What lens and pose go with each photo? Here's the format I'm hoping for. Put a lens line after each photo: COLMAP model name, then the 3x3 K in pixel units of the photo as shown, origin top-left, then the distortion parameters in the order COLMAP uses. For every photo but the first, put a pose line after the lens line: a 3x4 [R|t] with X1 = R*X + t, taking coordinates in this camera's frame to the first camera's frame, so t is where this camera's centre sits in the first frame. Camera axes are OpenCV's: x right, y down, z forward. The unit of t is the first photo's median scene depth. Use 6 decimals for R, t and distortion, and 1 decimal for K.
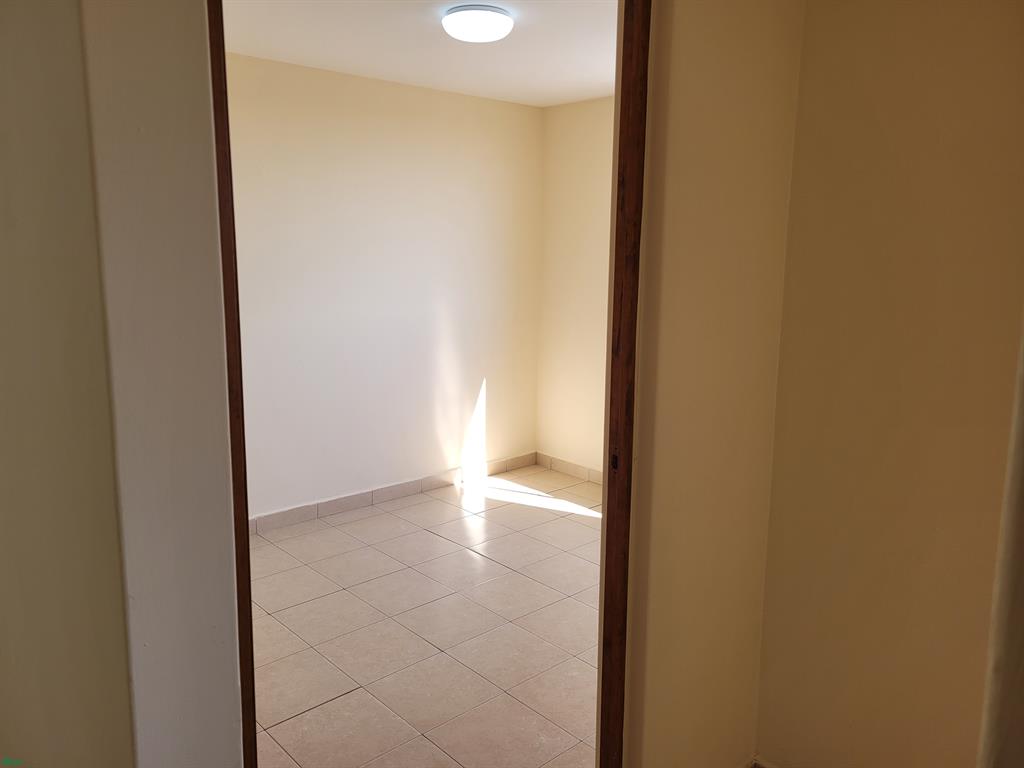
lens RADIAL K [[775.4, 0, 508.9], [0, 775.4, 379.1], [0, 0, 1]] dist [0.046308, -0.034042]
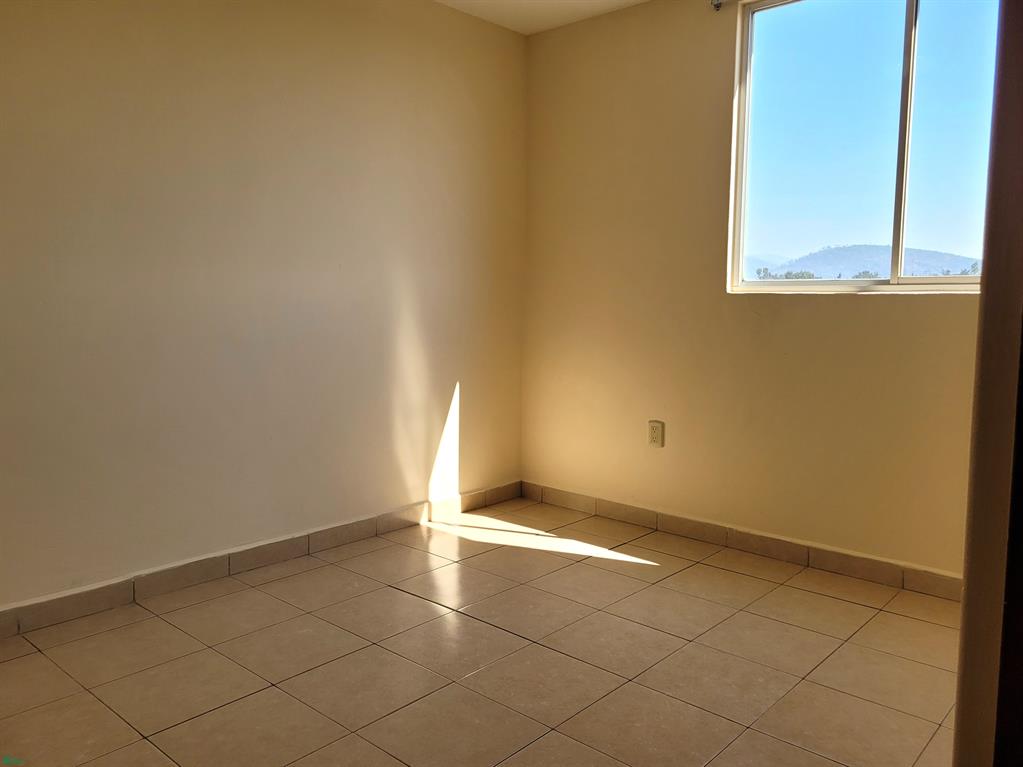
lens RADIAL K [[774.6, 0, 514.2], [0, 774.6, 386.2], [0, 0, 1]] dist [0.046308, -0.034042]
pose [[0.993386, -0.008406, 0.114512, -0.067144], [0.015705, 0.997891, -0.062990, 0.054644], [-0.113741, 0.064371, 0.991423, 0.257899]]
